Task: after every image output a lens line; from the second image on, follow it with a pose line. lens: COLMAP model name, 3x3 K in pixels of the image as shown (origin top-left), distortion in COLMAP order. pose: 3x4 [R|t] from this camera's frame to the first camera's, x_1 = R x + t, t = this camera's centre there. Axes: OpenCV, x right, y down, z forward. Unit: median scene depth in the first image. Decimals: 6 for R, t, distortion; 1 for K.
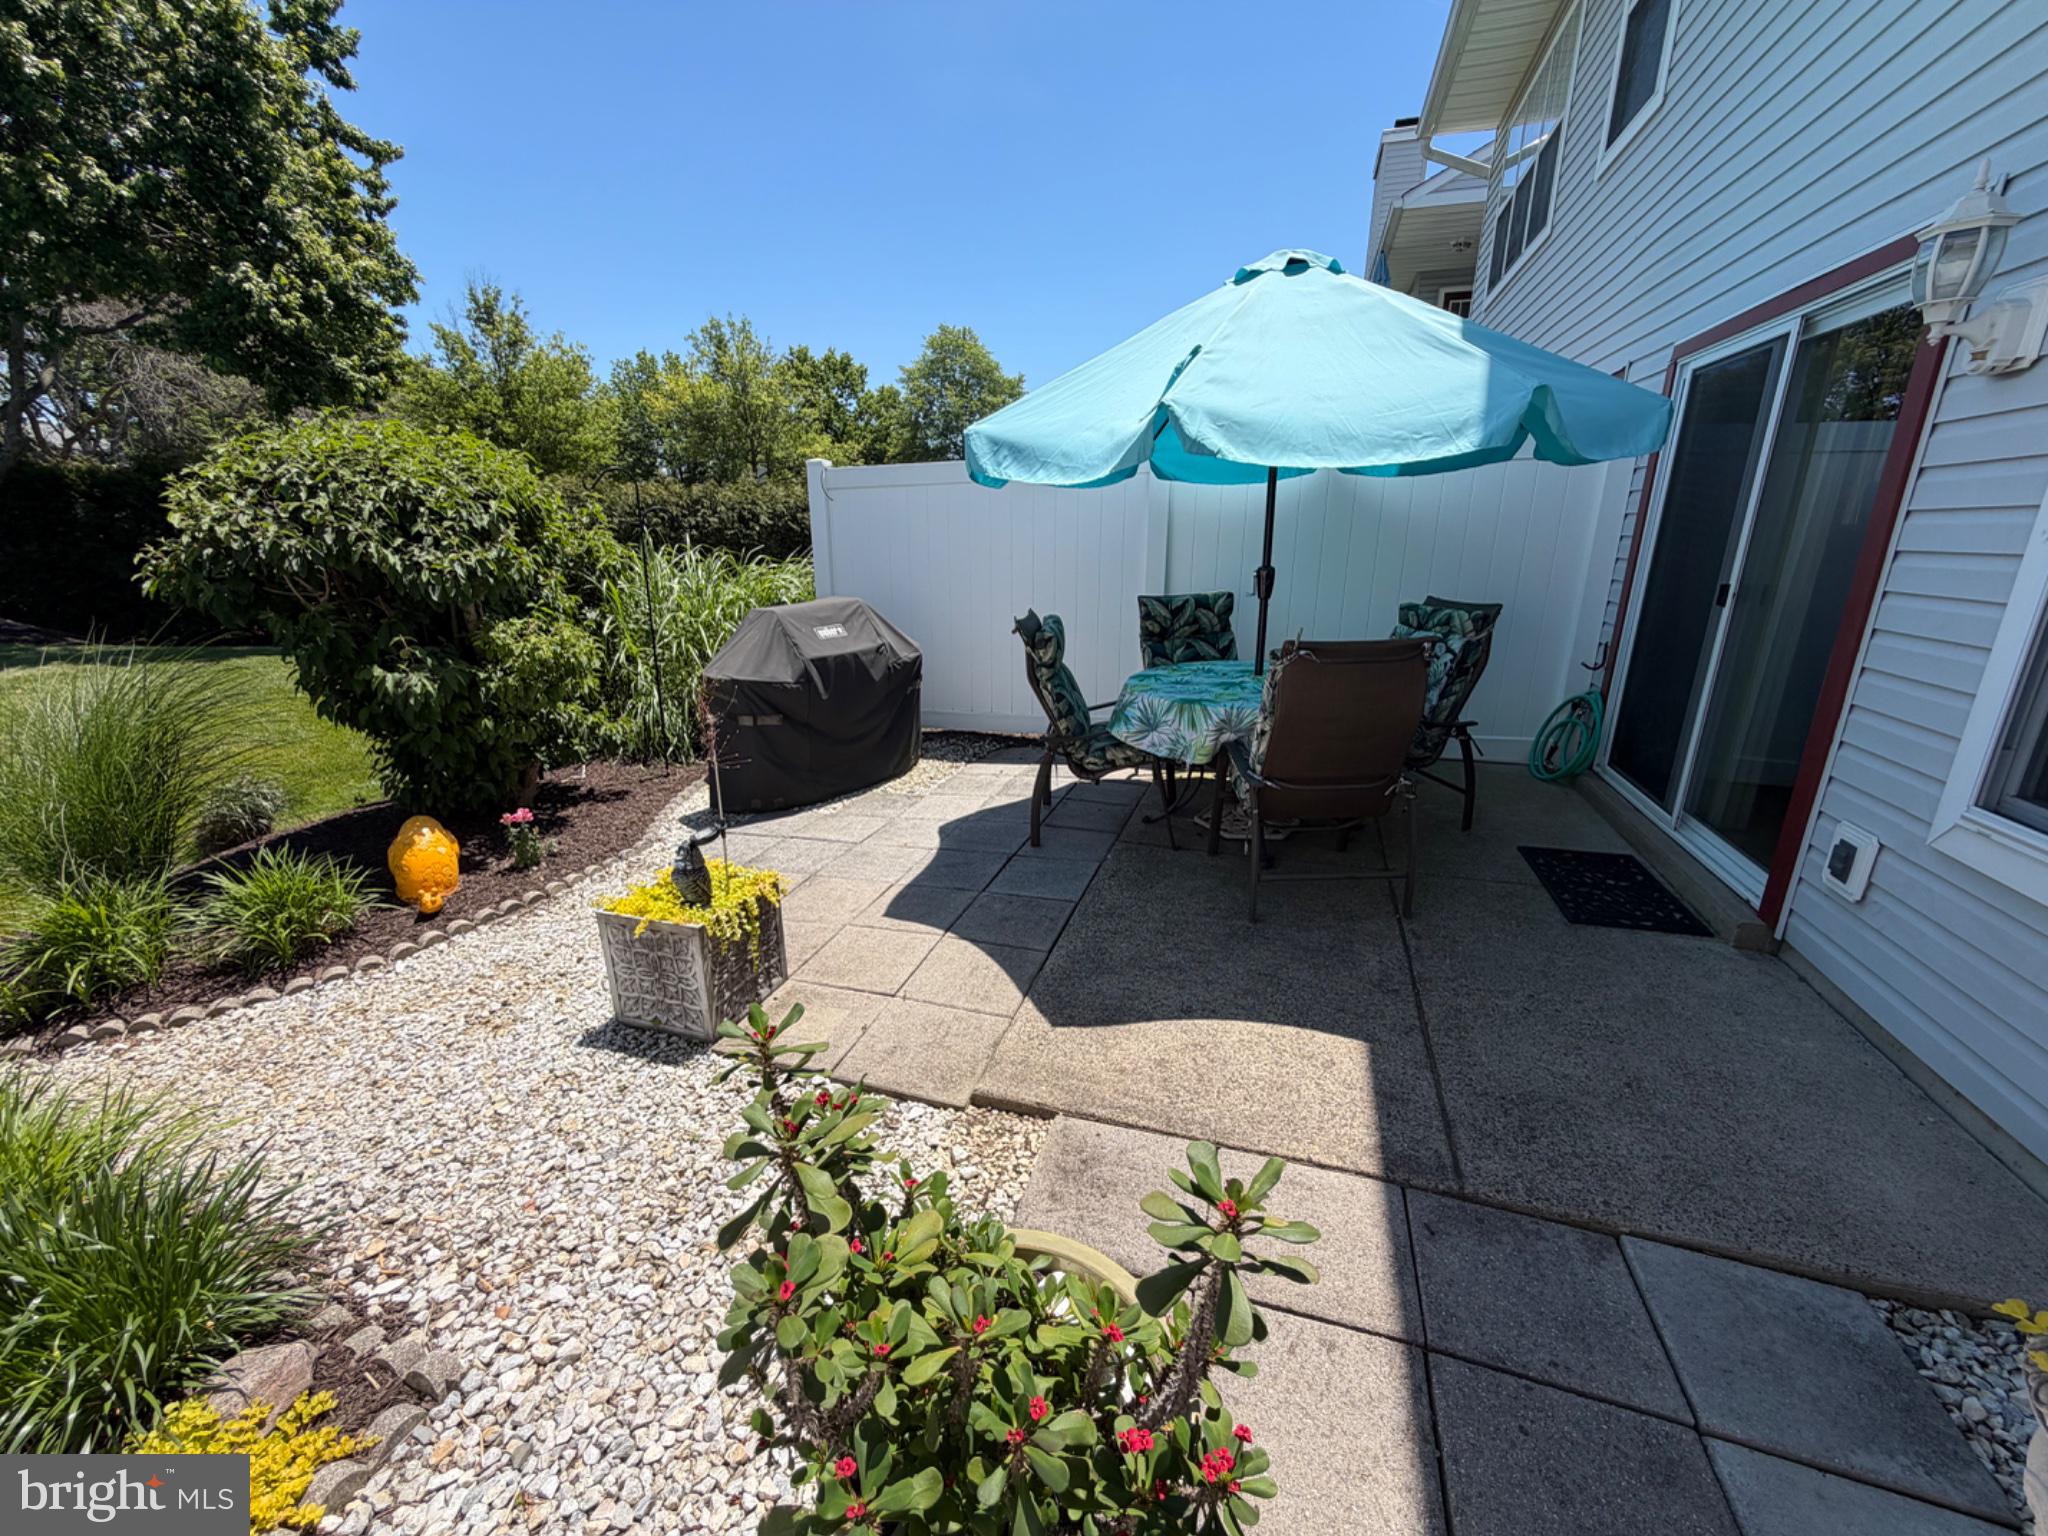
lens RADIAL K [[815.7, 0, 1019.4], [0, 815.7, 771.8], [0, 0, 1]] dist [0.000332, 0.000191]
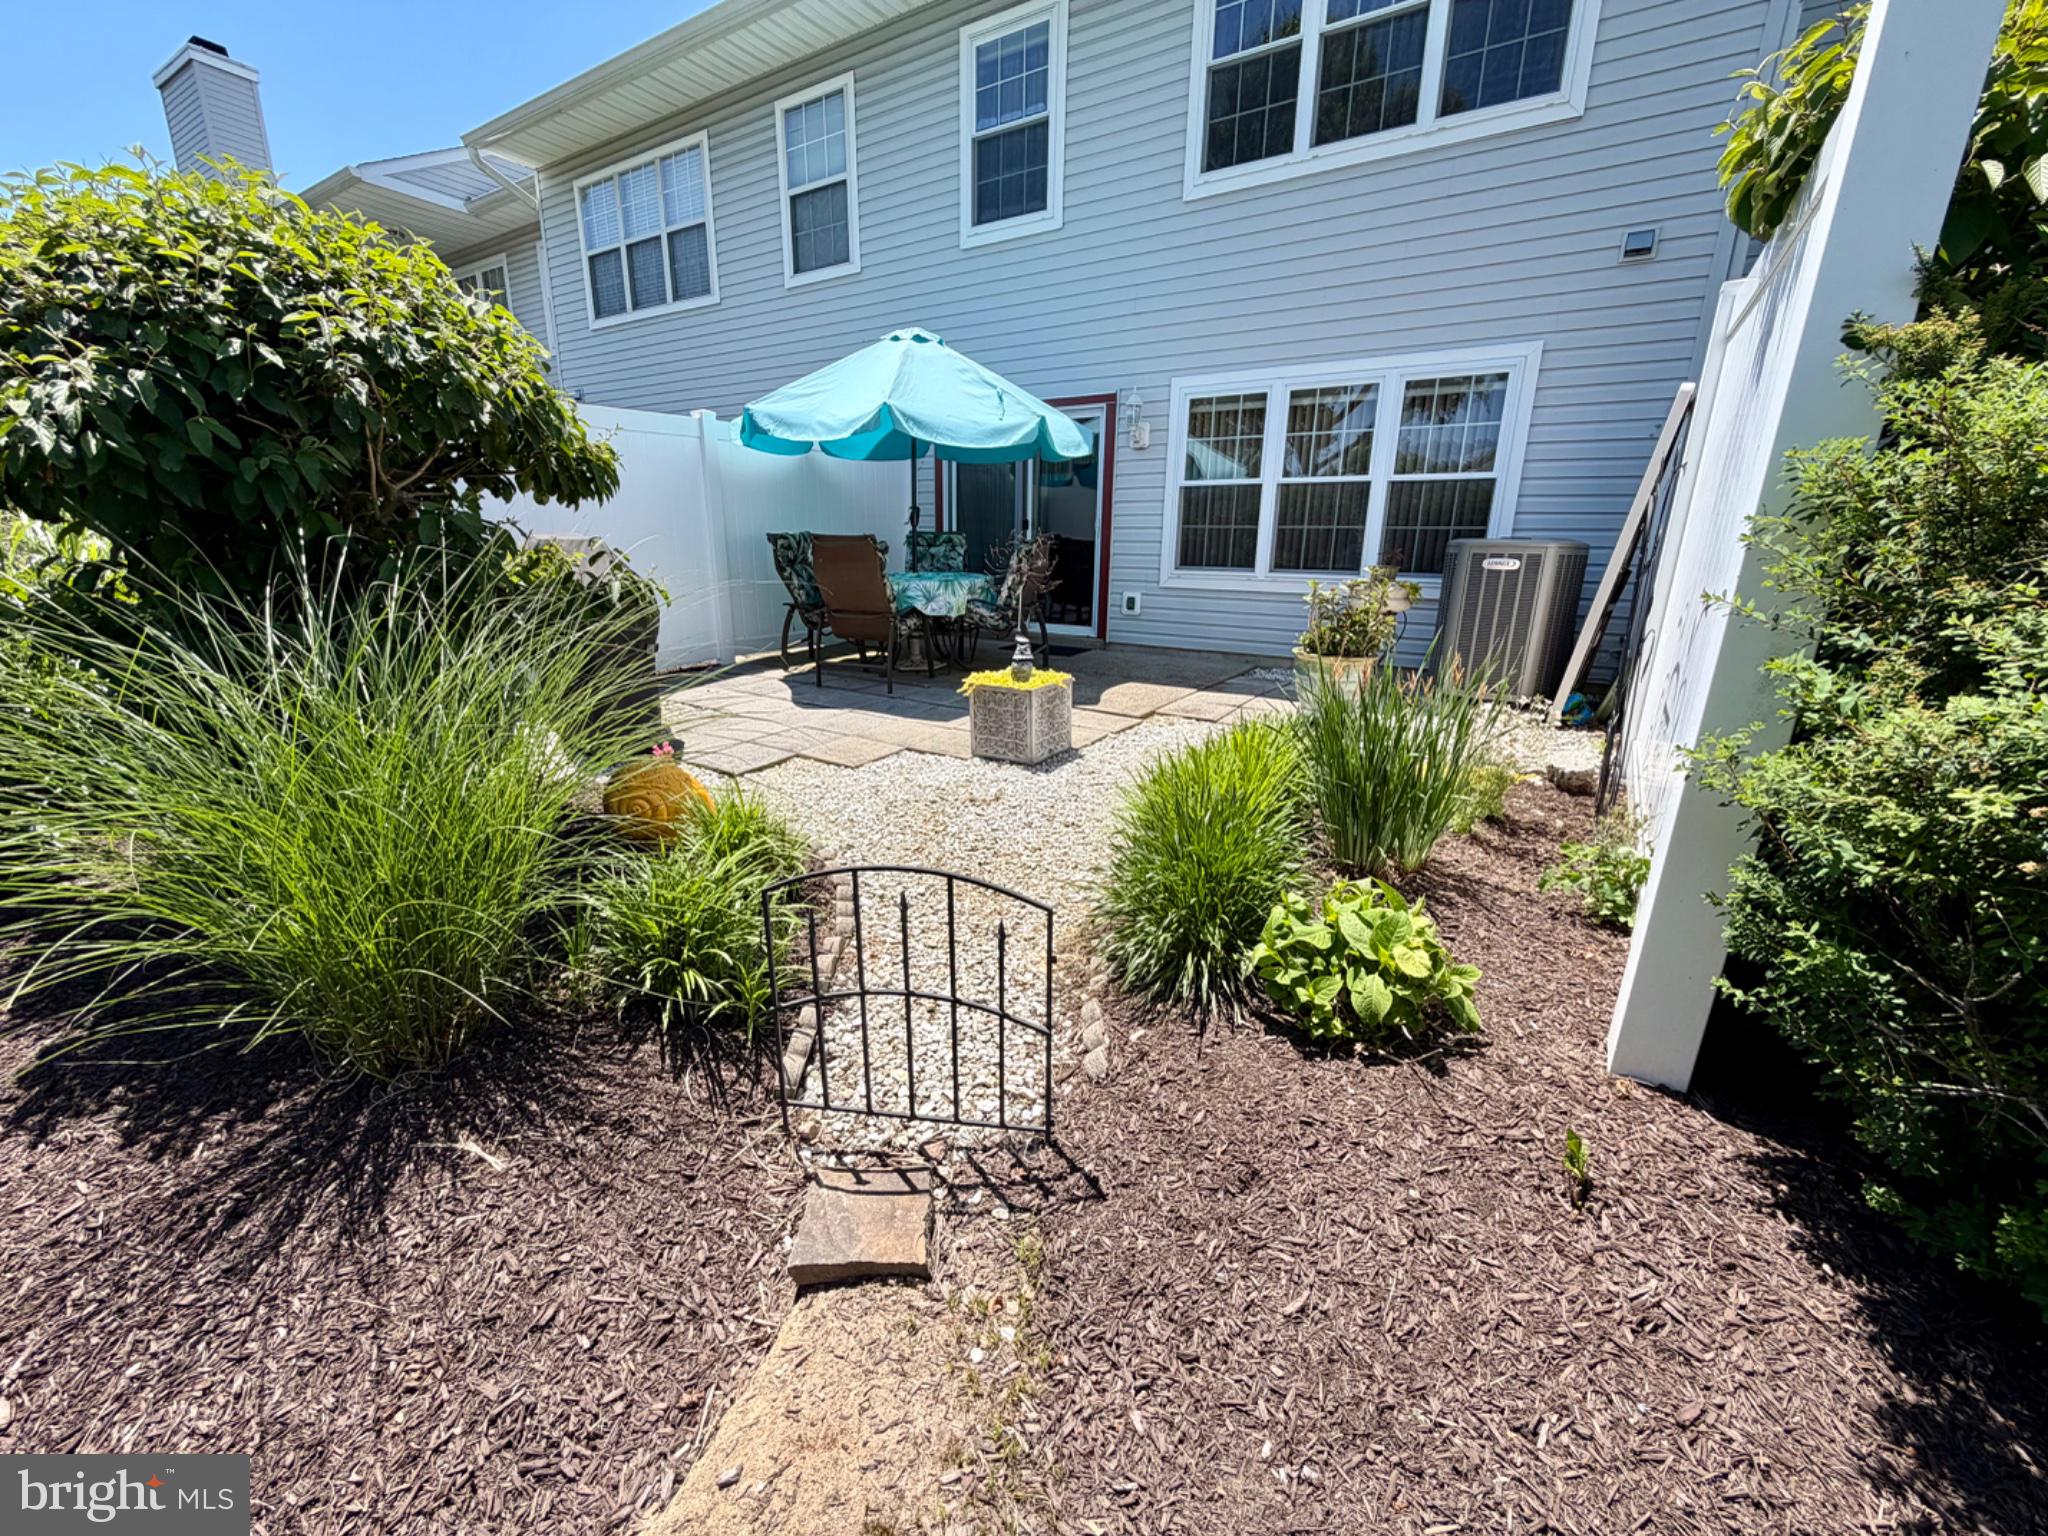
lens RADIAL K [[815.7, 0, 1021.8], [0, 815.7, 767.4], [0, 0, 1]] dist [0.000332, 0.000191]
pose [[0.252009, -0.253666, 0.933887, -1.527792], [0.267926, 0.945599, 0.184548, 0.011784], [-0.929896, 0.203705, 0.306263, 0.415138]]
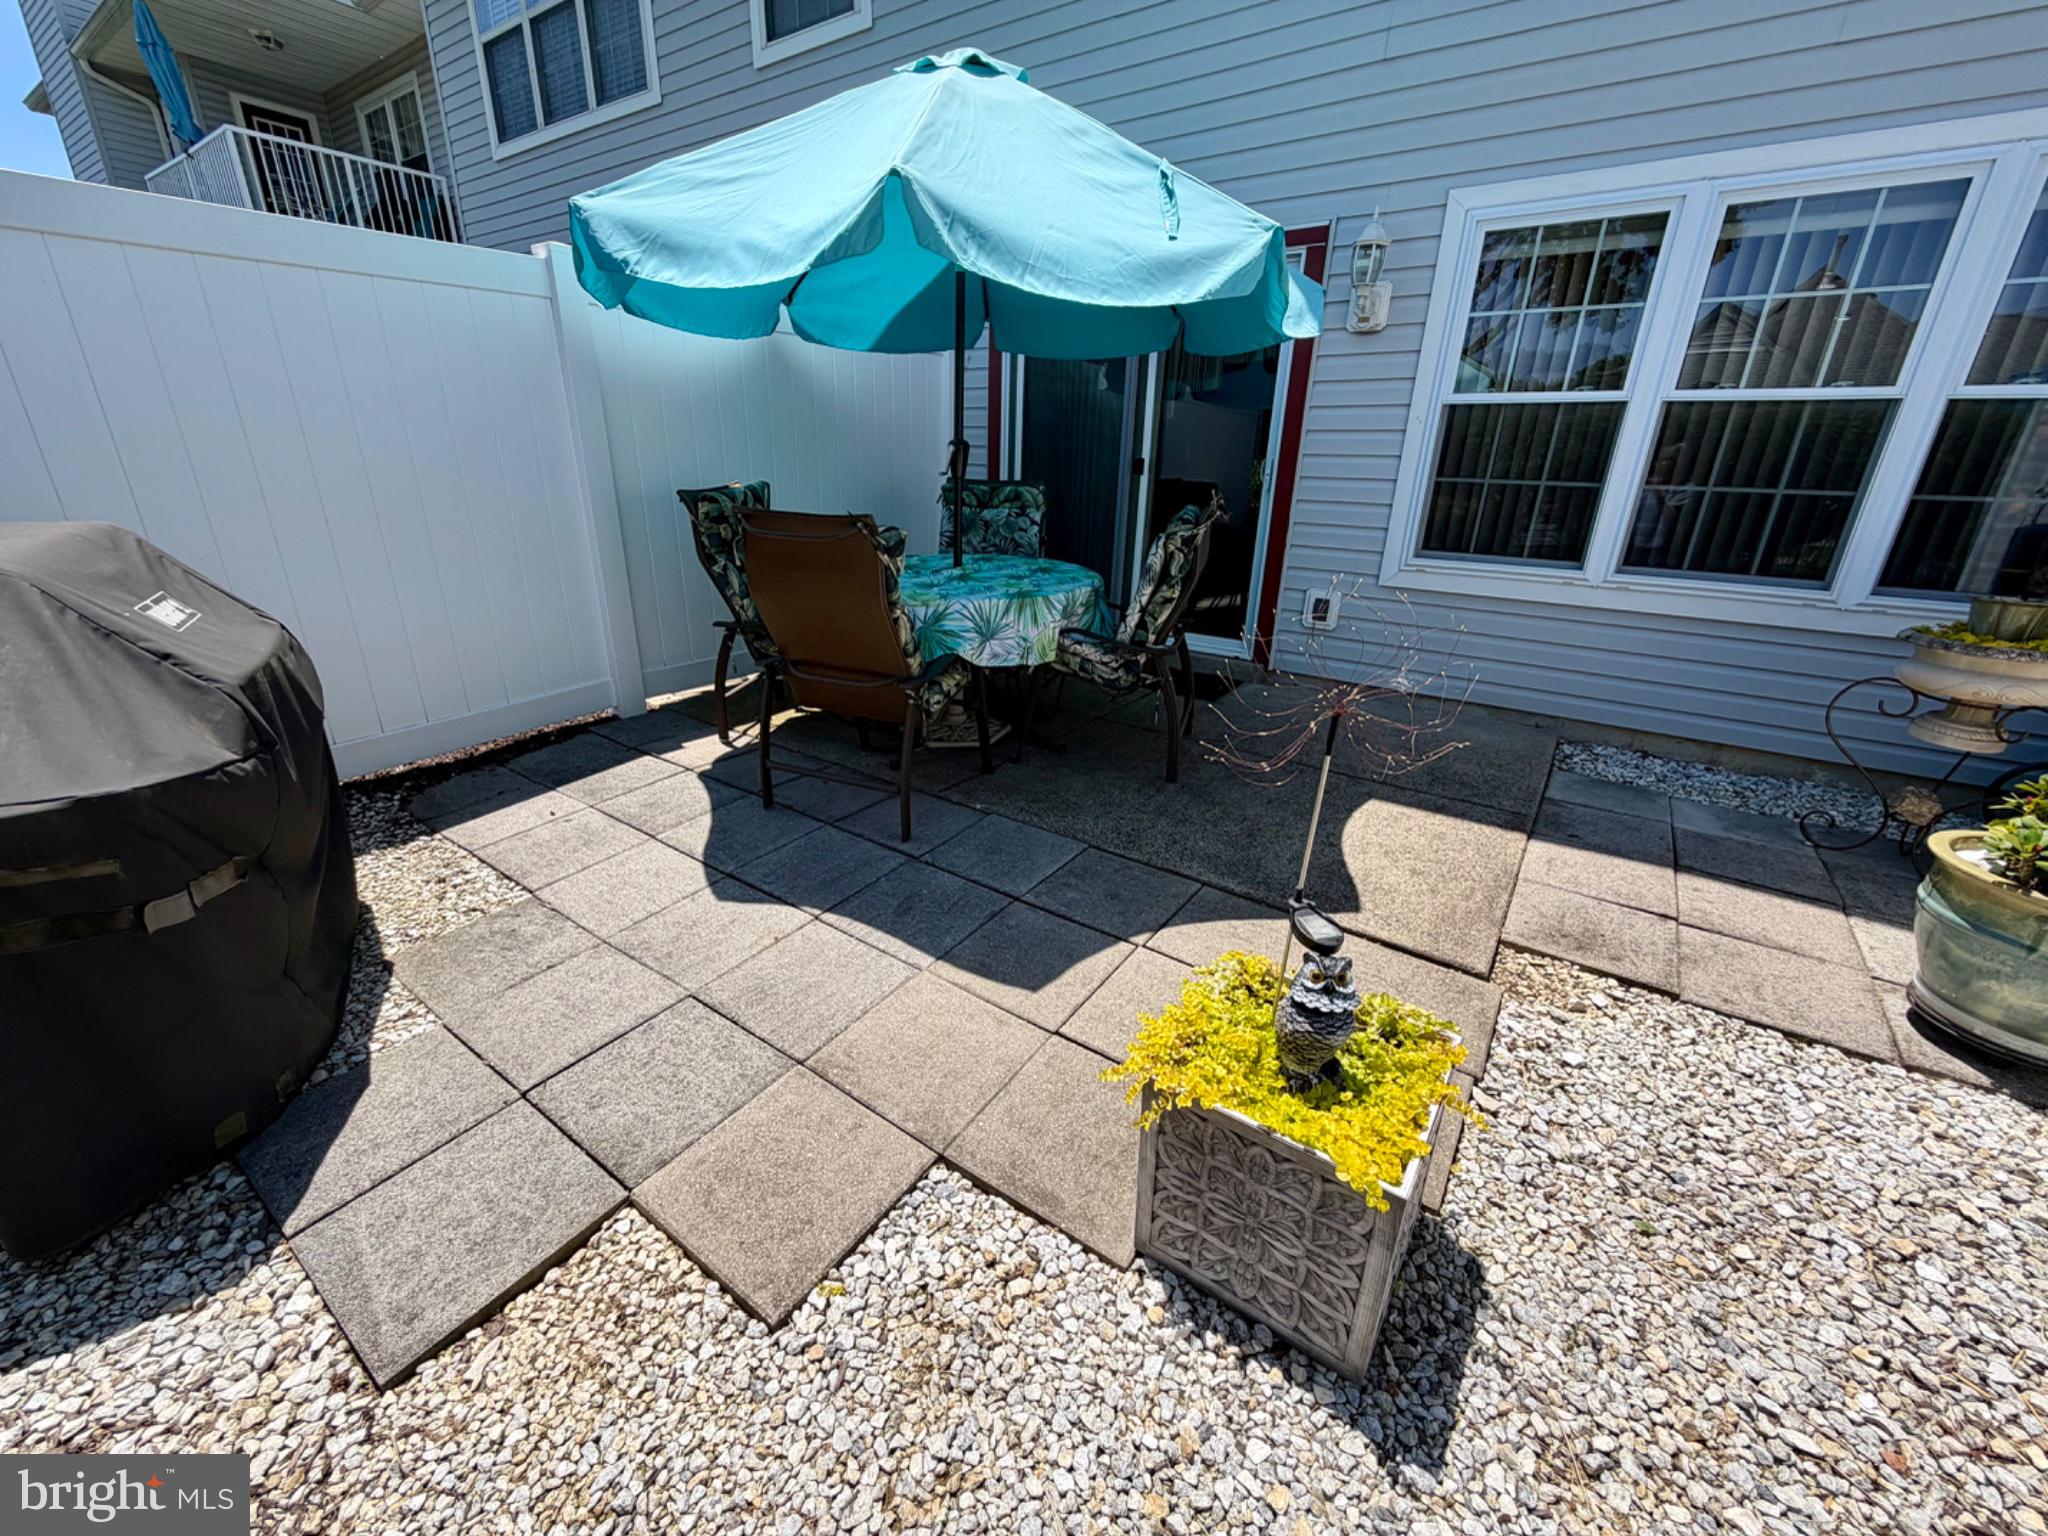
lens RADIAL K [[815.7, 0, 1020.8], [0, 815.7, 766.2], [0, 0, 1]] dist [0.000332, 0.000191]
pose [[0.293654, -0.330828, 0.896839, -0.659503], [0.252921, 0.931657, 0.260857, -0.149772], [-0.921845, 0.150228, 0.357258, 0.742564]]
